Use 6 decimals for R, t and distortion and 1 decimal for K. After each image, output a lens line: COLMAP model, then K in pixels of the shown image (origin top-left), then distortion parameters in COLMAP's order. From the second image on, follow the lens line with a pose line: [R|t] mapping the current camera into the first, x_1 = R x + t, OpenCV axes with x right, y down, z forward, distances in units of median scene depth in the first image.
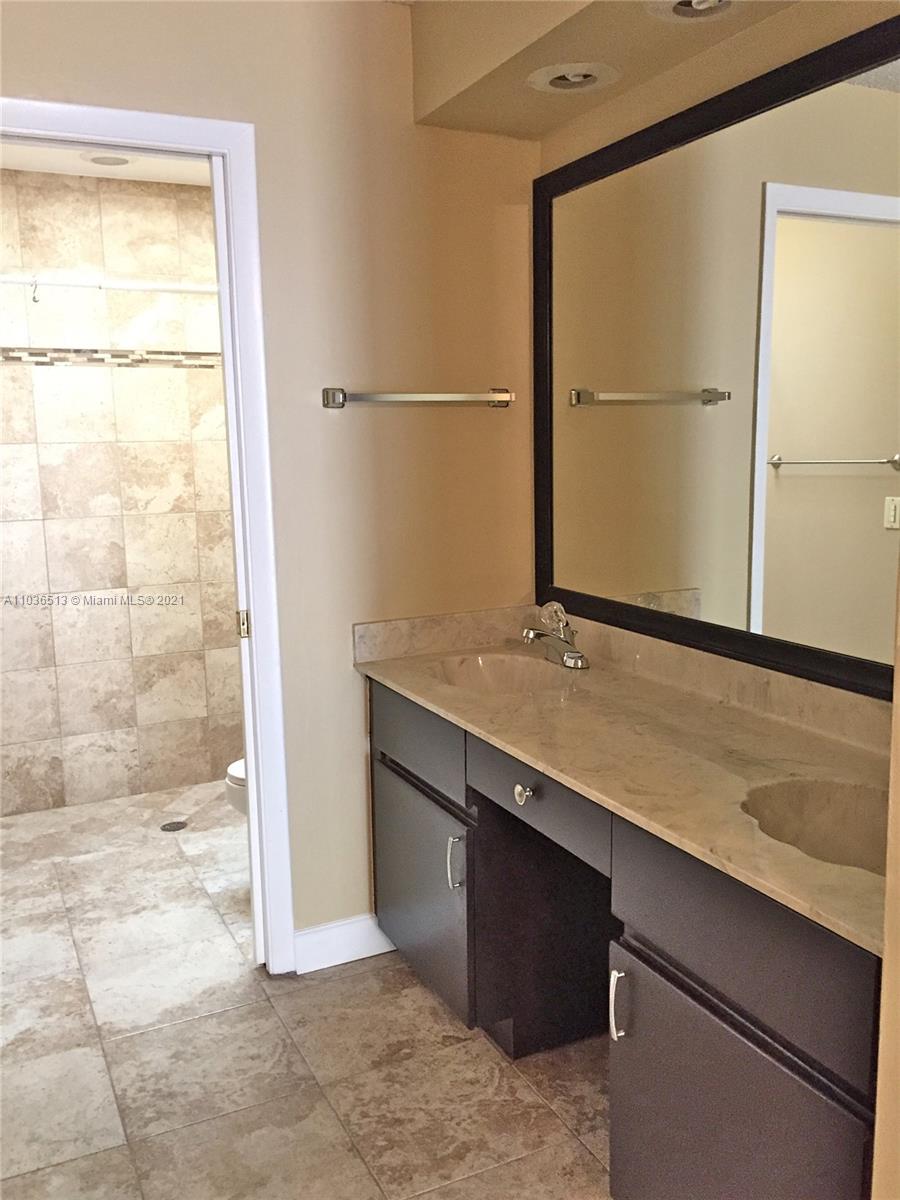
lens RADIAL K [[1019.4, 0, 454.7], [0, 1019.4, 590.9], [0, 0, 1]] dist [0.037203, 0.001622]
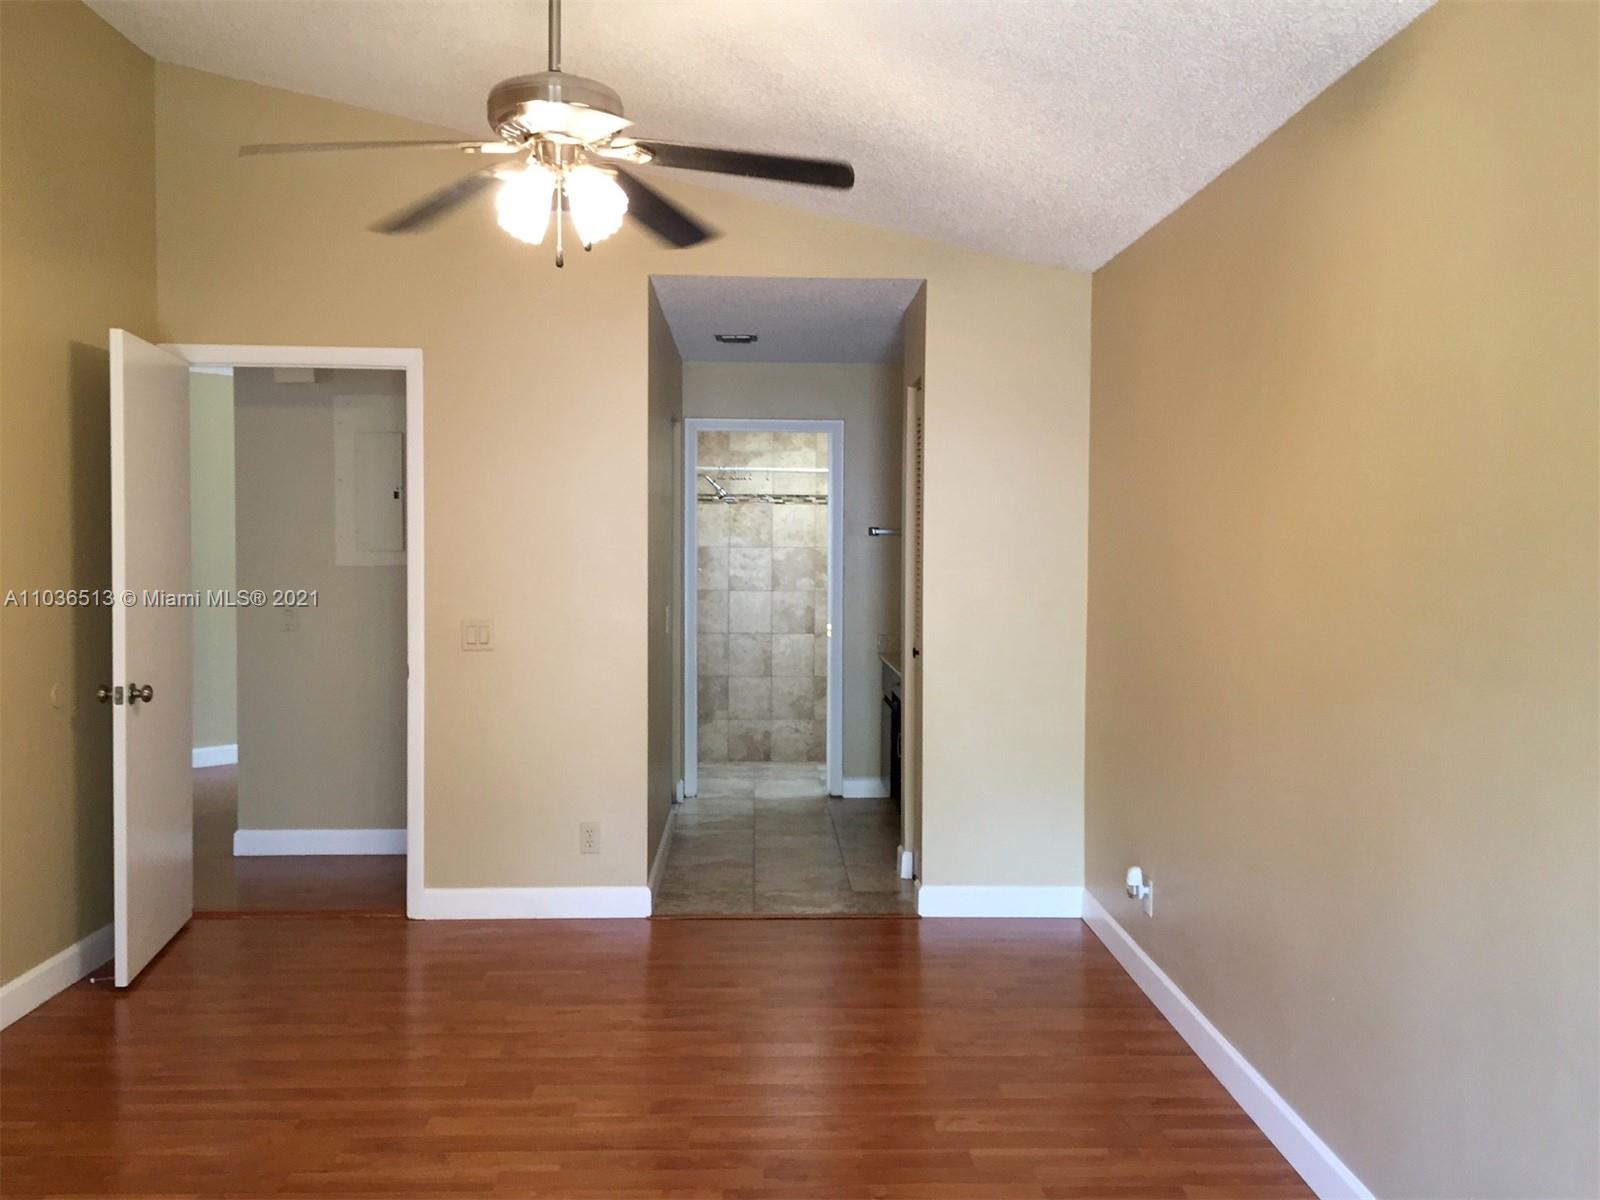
lens RADIAL K [[1359.2, 0, 799.8], [0, 1359.2, 601.6], [0, 0, 1]] dist [0.037203, 0.001622]
pose [[0.911142, 0.045540, -0.409568, 0.581313], [-0.087656, 0.992548, -0.084643, 0.138379], [0.402662, 0.113023, 0.908344, -1.062540]]
